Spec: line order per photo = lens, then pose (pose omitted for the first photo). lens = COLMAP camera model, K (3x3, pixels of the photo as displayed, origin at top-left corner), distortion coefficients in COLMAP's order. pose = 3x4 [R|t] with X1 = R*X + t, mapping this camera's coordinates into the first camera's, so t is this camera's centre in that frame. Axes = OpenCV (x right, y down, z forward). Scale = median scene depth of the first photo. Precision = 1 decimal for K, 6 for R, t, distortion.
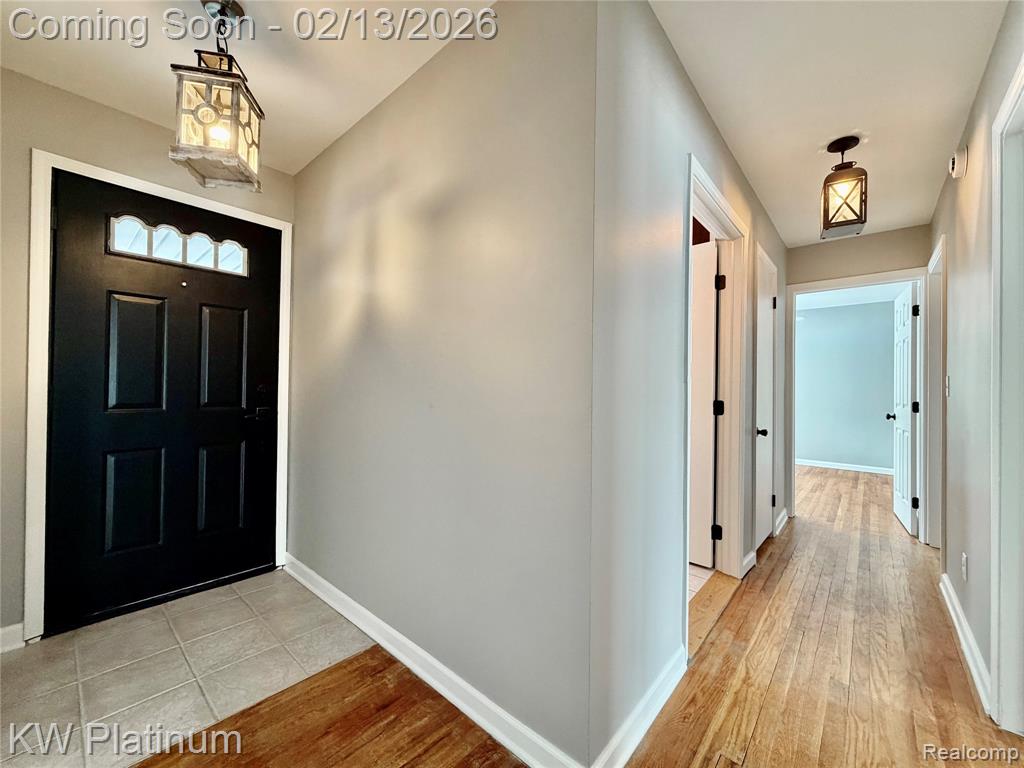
lens RADIAL K [[407.6, 0, 510.5], [0, 407.6, 384.7], [0, 0, 1]] dist [0.000556, -0.000101]
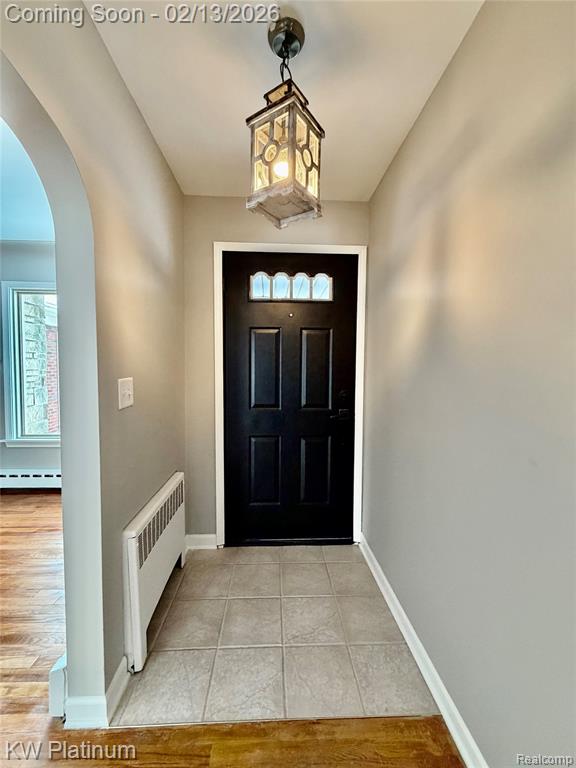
lens RADIAL K [[305.7, 0, 288.1], [0, 305.7, 381.5], [0, 0, 1]] dist [0.000556, -0.000101]
pose [[0.699458, 0.028141, -0.714120, -0.107643], [0.008057, 0.998851, 0.047252, -0.089103], [0.714629, -0.038804, 0.698427, 0.336045]]
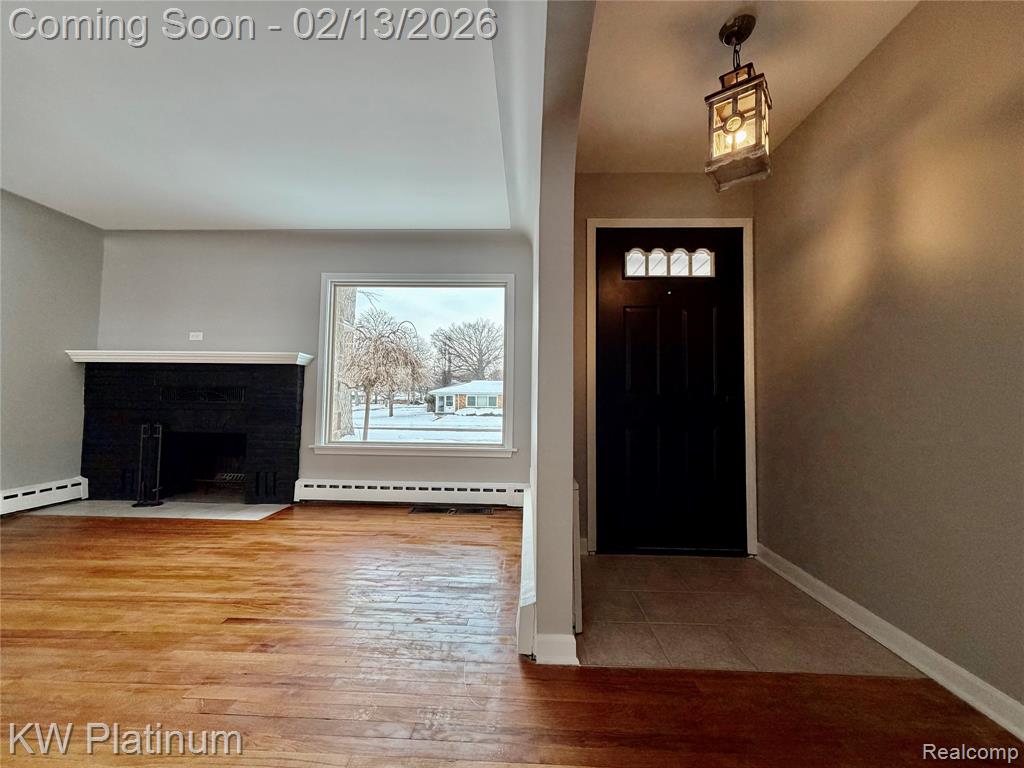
lens RADIAL K [[407.6, 0, 514.4], [0, 407.6, 383.1], [0, 0, 1]] dist [0.000556, -0.000101]
pose [[0.642599, -0.040563, -0.765129, -0.204601], [0.004480, 0.998780, -0.049187, 0.090380], [0.766190, 0.028180, 0.641996, -0.140937]]
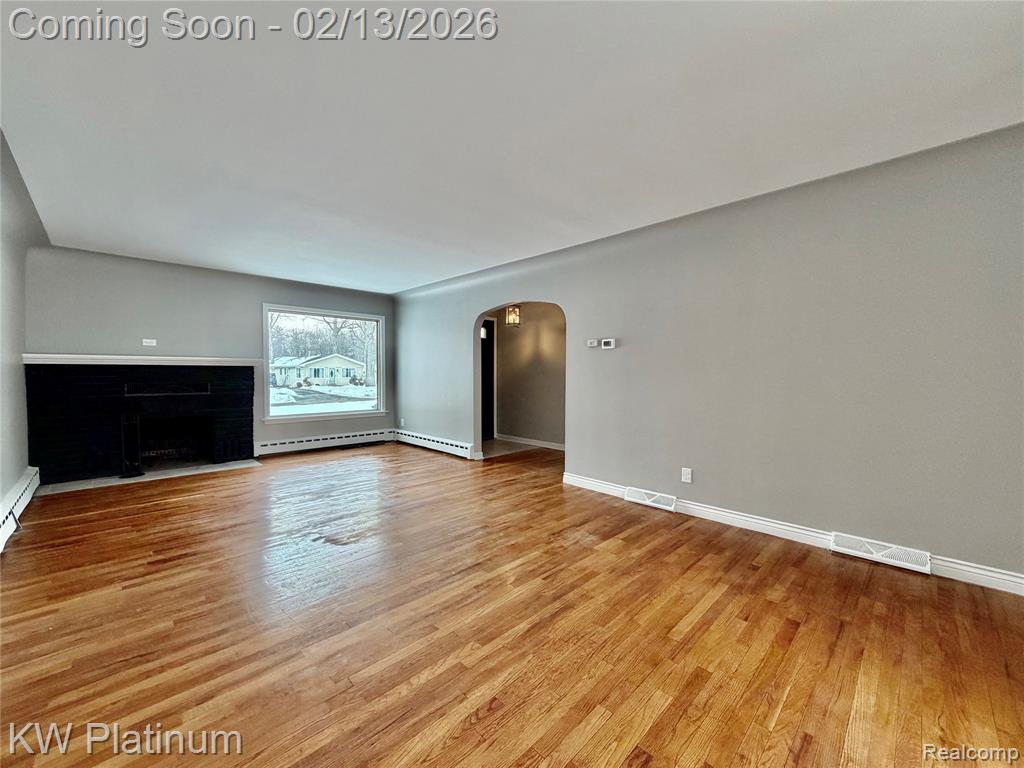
lens RADIAL K [[407.6, 0, 505.8], [0, 407.6, 383.7], [0, 0, 1]] dist [0.000556, -0.000101]
pose [[0.996712, -0.008441, -0.080588, -0.338811], [0.011590, 0.999184, 0.038688, -0.064804], [0.080195, -0.039495, 0.995996, -2.432199]]
